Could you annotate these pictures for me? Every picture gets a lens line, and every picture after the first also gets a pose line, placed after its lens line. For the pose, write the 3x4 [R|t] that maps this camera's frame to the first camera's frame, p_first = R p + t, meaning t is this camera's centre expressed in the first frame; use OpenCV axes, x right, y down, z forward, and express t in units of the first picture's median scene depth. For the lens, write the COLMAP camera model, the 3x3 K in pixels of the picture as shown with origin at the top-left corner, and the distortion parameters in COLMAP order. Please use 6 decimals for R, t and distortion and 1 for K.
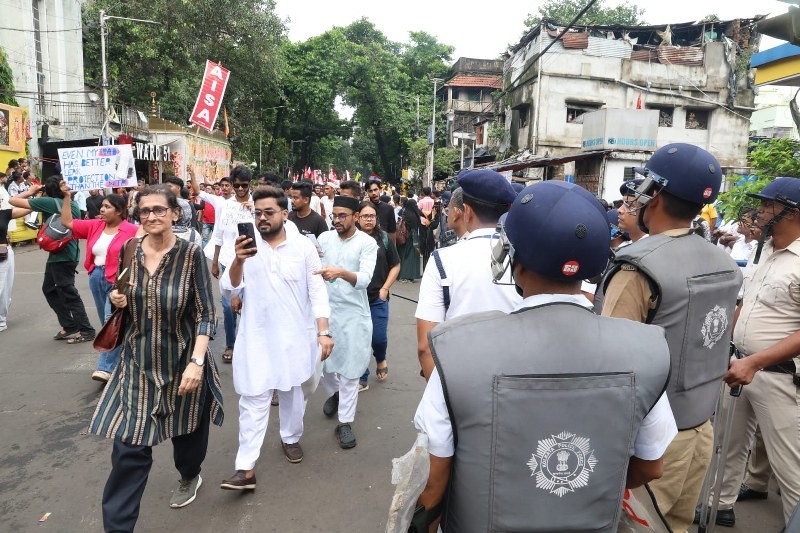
lens RADIAL K [[546.2, 0, 400.0], [0, 546.2, 266.5], [0, 0, 1]] dist [-0.111083, 0.085850]
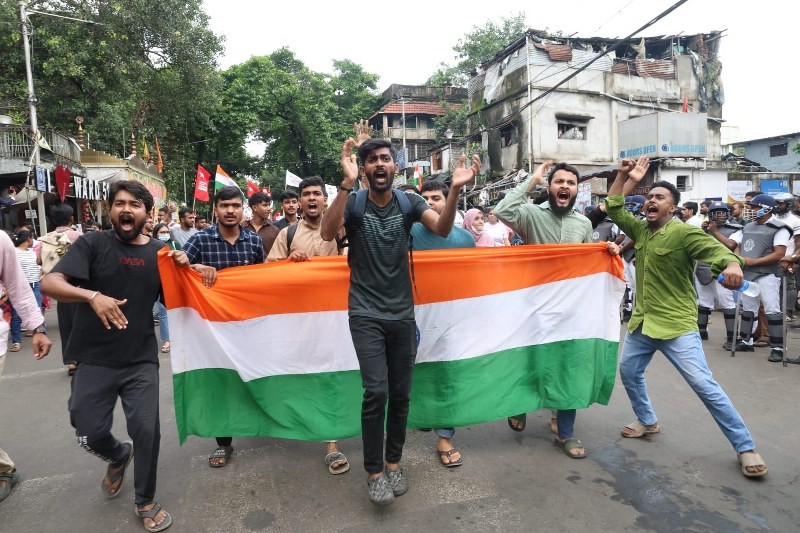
lens RADIAL K [[546.2, 0, 400.0], [0, 546.2, 266.5], [0, 0, 1]] dist [-0.111083, 0.085850]
pose [[0.978872, -0.075292, 0.190108, -0.156149], [0.087705, 0.994472, -0.057736, -0.013751], [-0.184710, 0.073190, 0.980064, 0.139833]]
